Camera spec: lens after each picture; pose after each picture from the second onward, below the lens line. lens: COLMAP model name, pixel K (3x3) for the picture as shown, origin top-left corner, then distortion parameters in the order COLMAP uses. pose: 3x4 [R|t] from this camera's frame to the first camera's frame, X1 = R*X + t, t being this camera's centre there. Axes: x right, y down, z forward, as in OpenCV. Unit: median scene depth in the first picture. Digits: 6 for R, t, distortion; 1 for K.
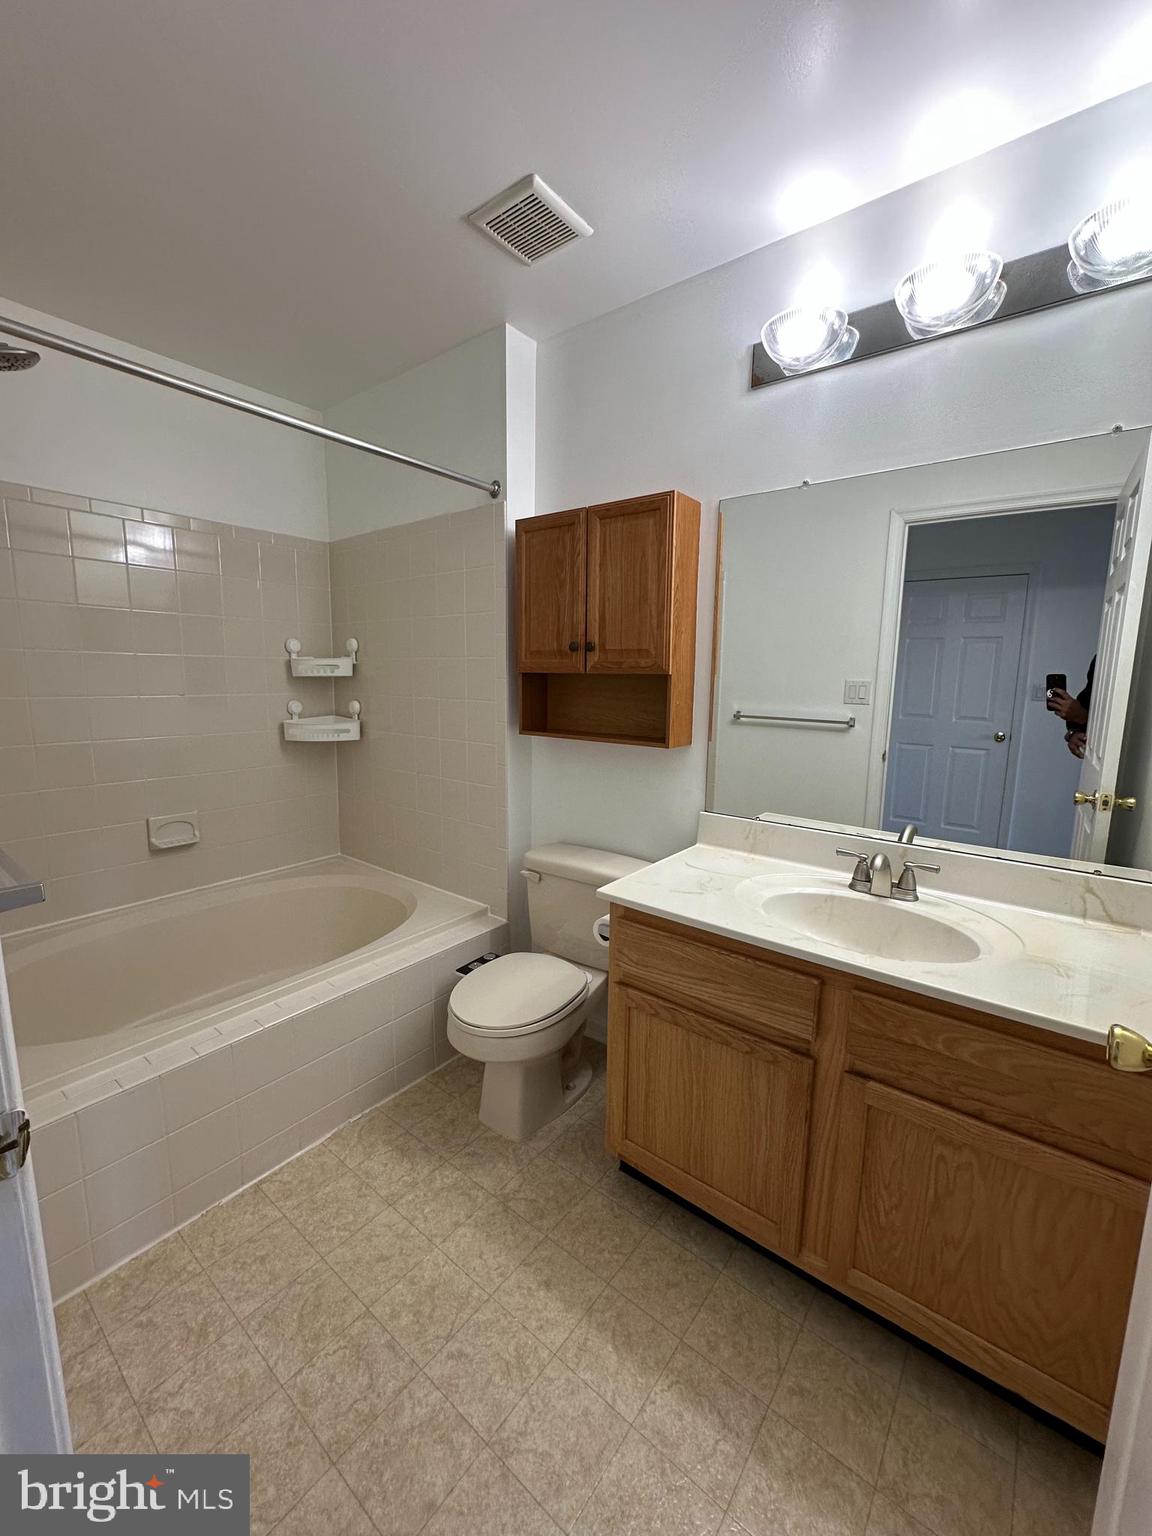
lens RADIAL K [[608.7, 0, 576.0], [0, 608.7, 768.0], [0, 0, 1]] dist [-0.000692, 0.000009]
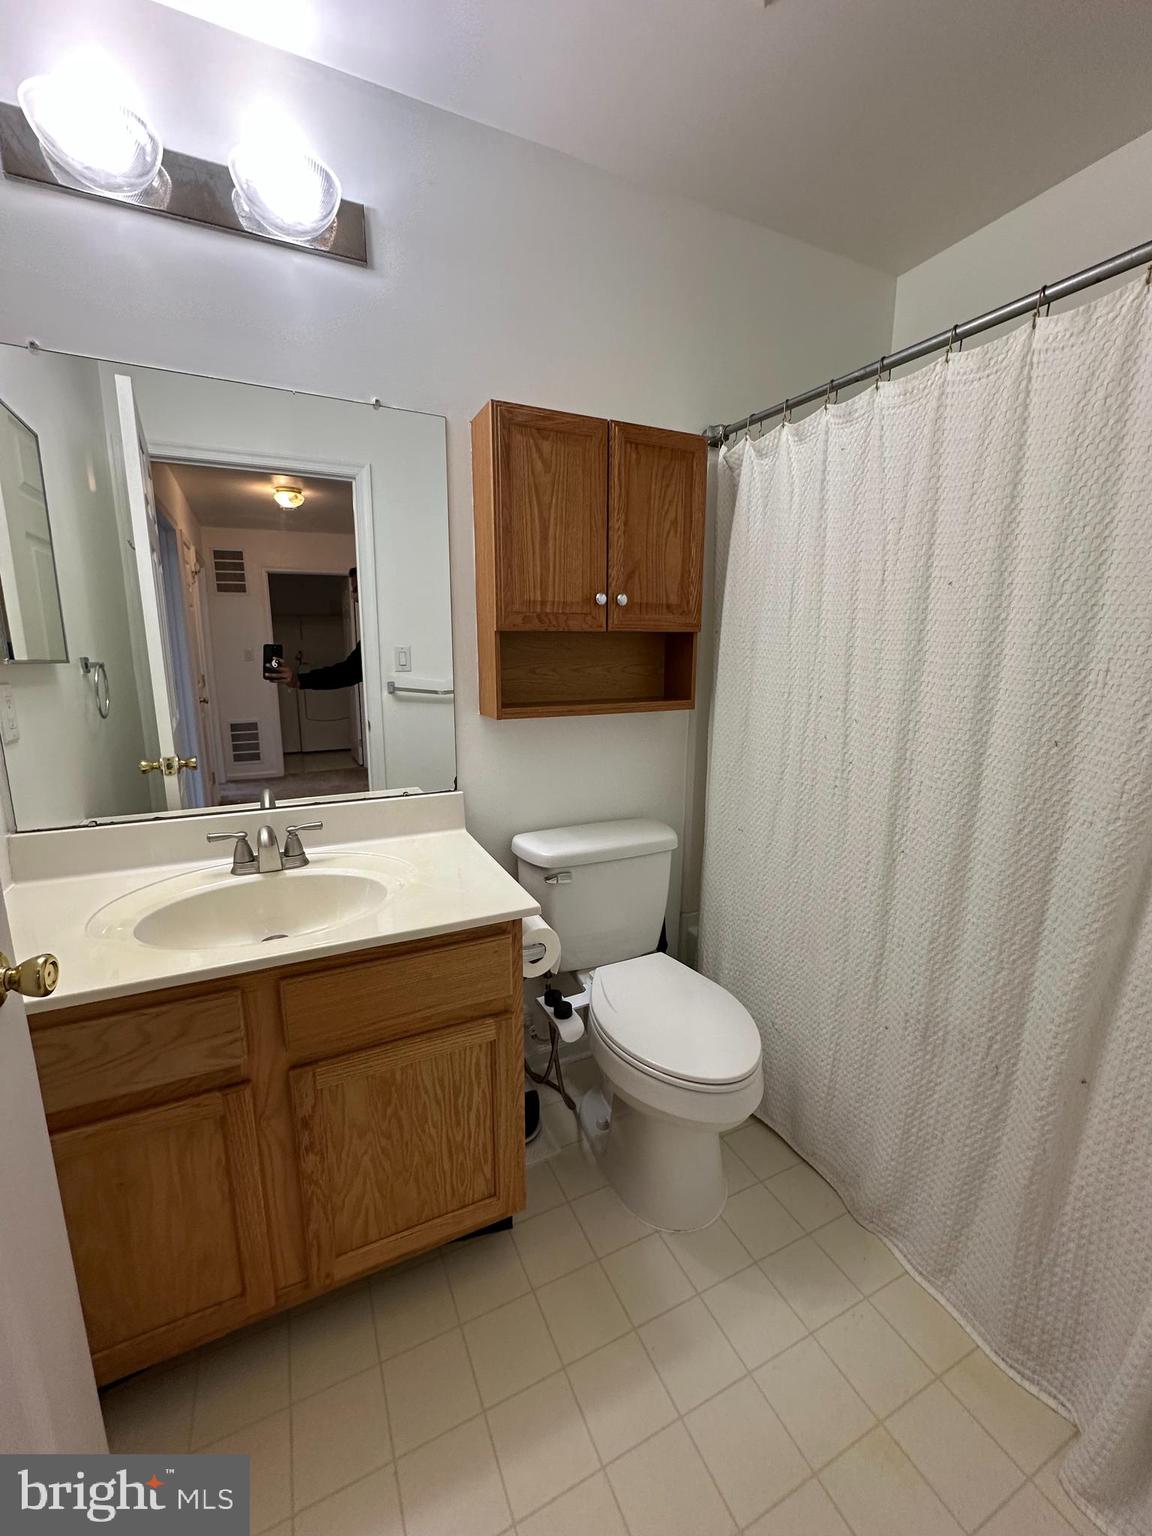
lens RADIAL K [[697.0, 0, 576.0], [0, 697.0, 768.0], [0, 0, 1]] dist [-0.009832, -0.000403]
pose [[0.408422, -0.187862, 0.893252, -0.201749], [0.132819, 0.980408, 0.145463, -0.027957], [-0.903078, 0.059231, 0.425372, 0.155358]]
